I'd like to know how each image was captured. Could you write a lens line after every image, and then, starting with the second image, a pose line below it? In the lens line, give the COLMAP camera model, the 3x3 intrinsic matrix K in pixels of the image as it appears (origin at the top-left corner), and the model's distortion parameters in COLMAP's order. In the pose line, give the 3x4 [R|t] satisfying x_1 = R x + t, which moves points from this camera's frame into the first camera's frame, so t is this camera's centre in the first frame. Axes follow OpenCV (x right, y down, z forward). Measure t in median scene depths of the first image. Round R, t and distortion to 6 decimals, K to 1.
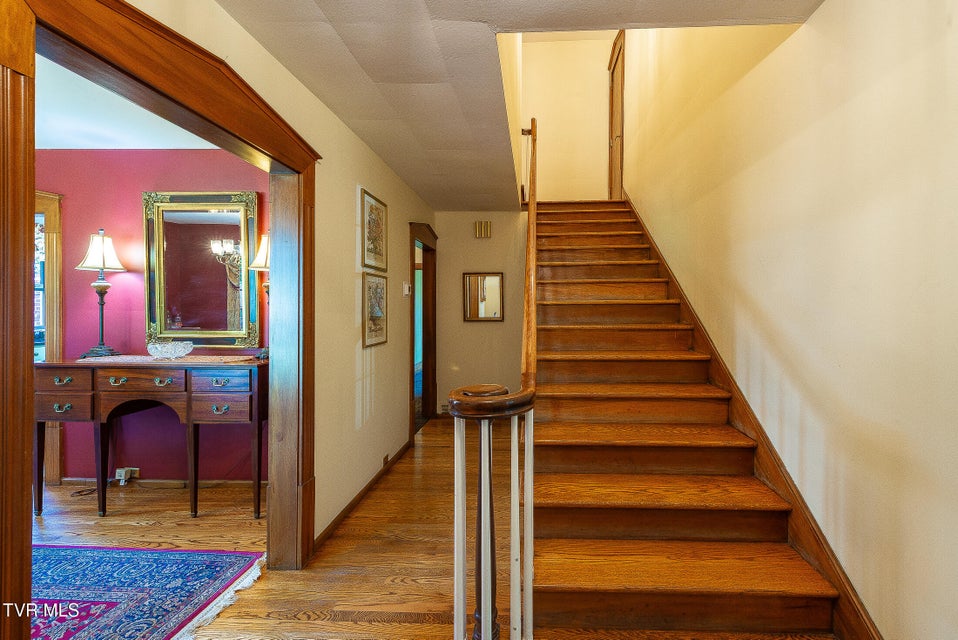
lens RADIAL K [[373.9, 0, 498.8], [0, 373.9, 309.0], [0, 0, 1]] dist [0.000829, -0.000232]
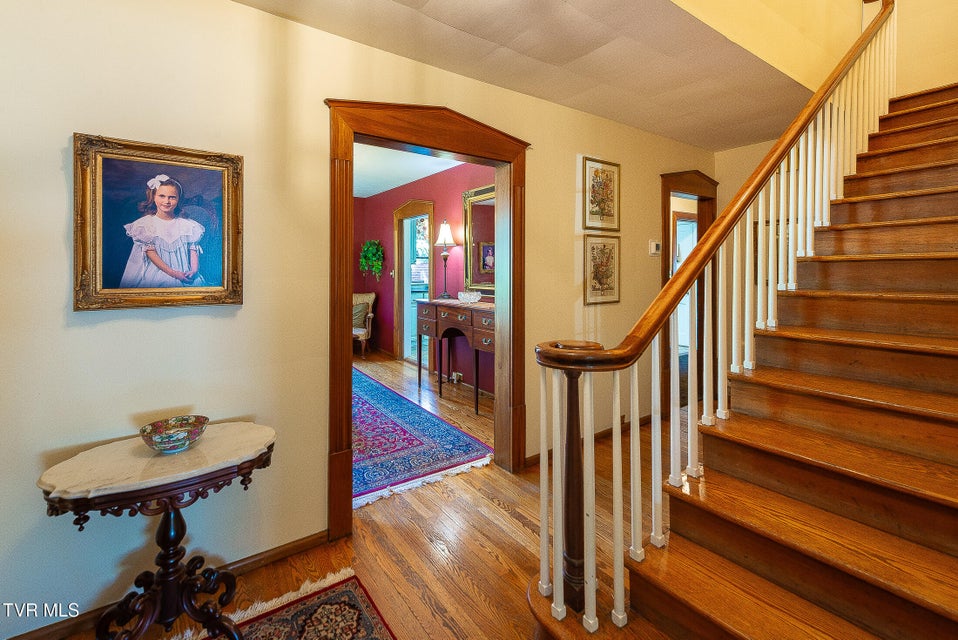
lens RADIAL K [[387.0, 0, 467.4], [0, 387.0, 268.7], [0, 0, 1]] dist [-0.001056, -0.000715]
pose [[0.625492, -0.004926, -0.780215, 0.295094], [0.003727, 0.999988, -0.003326, 0.002792], [0.780221, -0.000828, 0.625503, 0.041367]]
